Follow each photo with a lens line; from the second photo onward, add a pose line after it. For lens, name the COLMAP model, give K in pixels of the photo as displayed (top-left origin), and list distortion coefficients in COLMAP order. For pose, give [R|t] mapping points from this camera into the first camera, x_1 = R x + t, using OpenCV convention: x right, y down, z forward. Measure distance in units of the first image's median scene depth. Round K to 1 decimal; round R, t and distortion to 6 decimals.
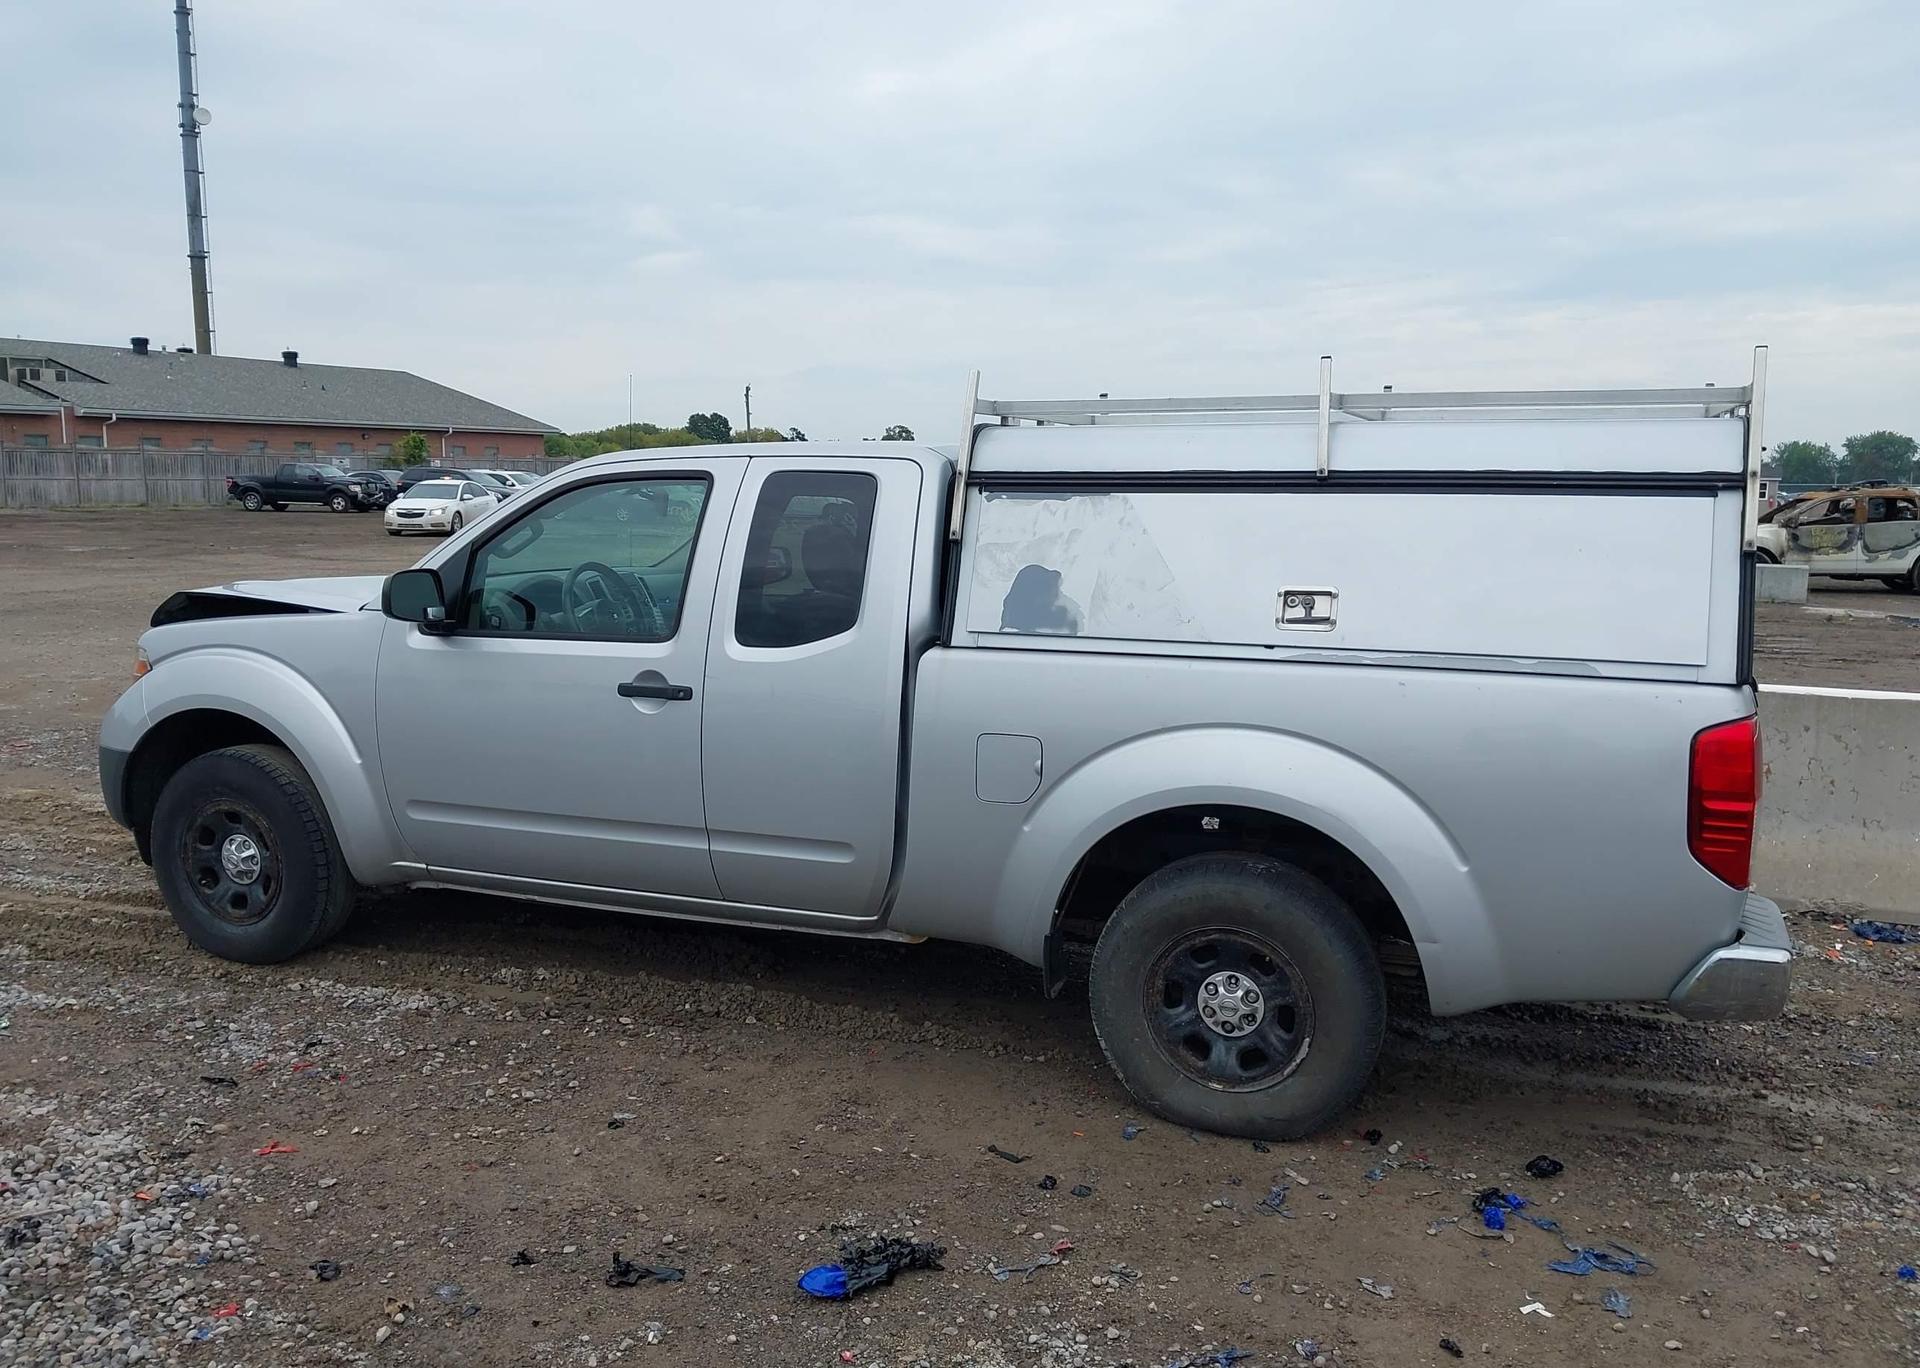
lens RADIAL K [[1484.9, 0, 950.0], [0, 1484.9, 681.6], [0, 0, 1]] dist [0.005021, -0.013562]
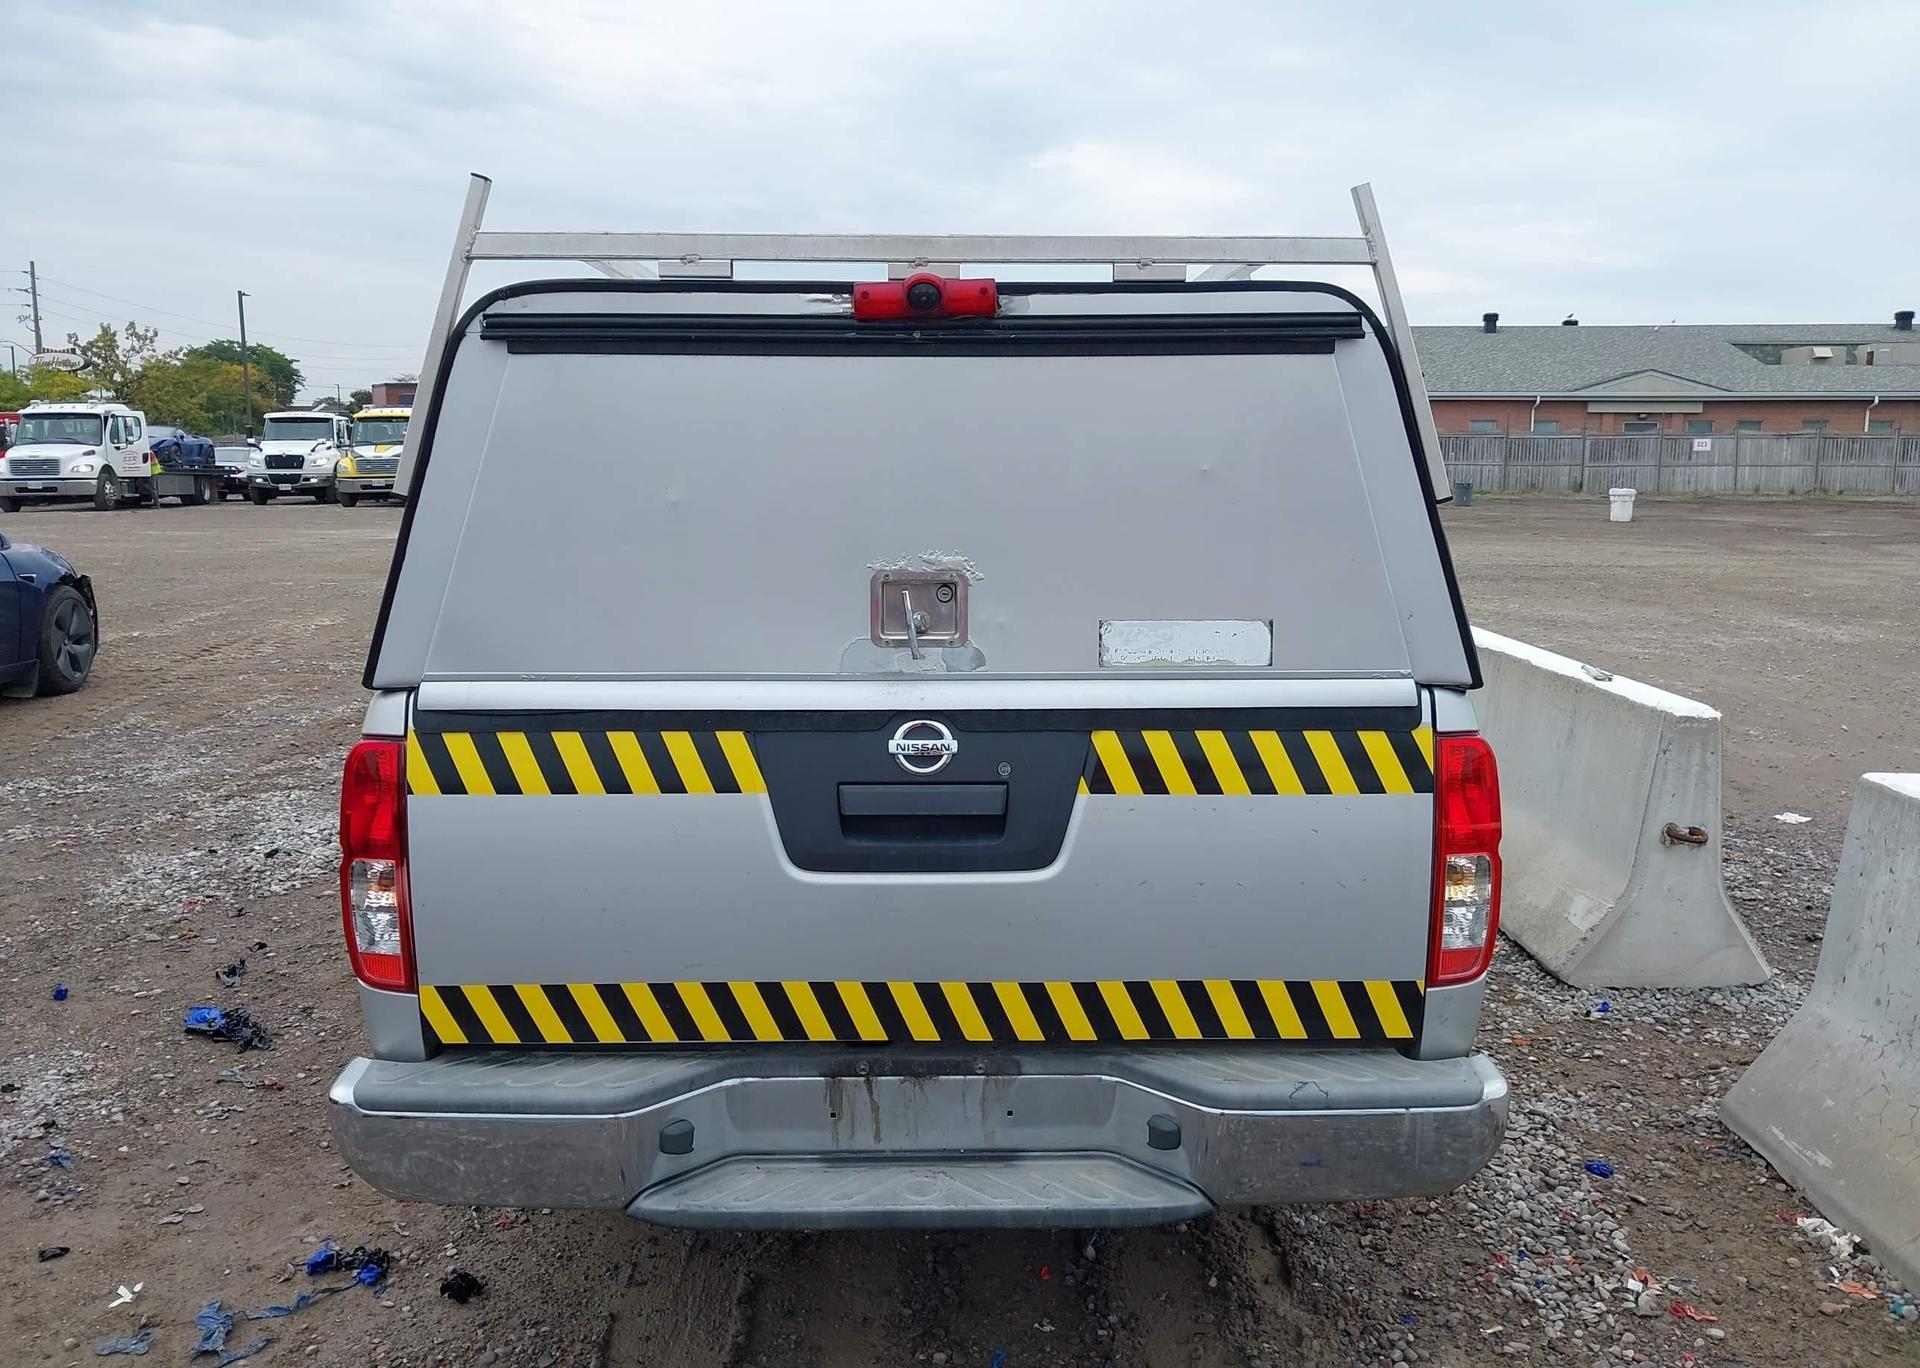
lens RADIAL K [[1484.9, 0, 950.0], [0, 1484.9, 681.6], [0, 0, 1]] dist [0.005021, -0.013562]
pose [[0.393406, 0.133408, -0.909634, 1.084885], [-0.126487, 0.987861, 0.090177, -0.083660], [0.910622, 0.079581, 0.405505, 0.829085]]
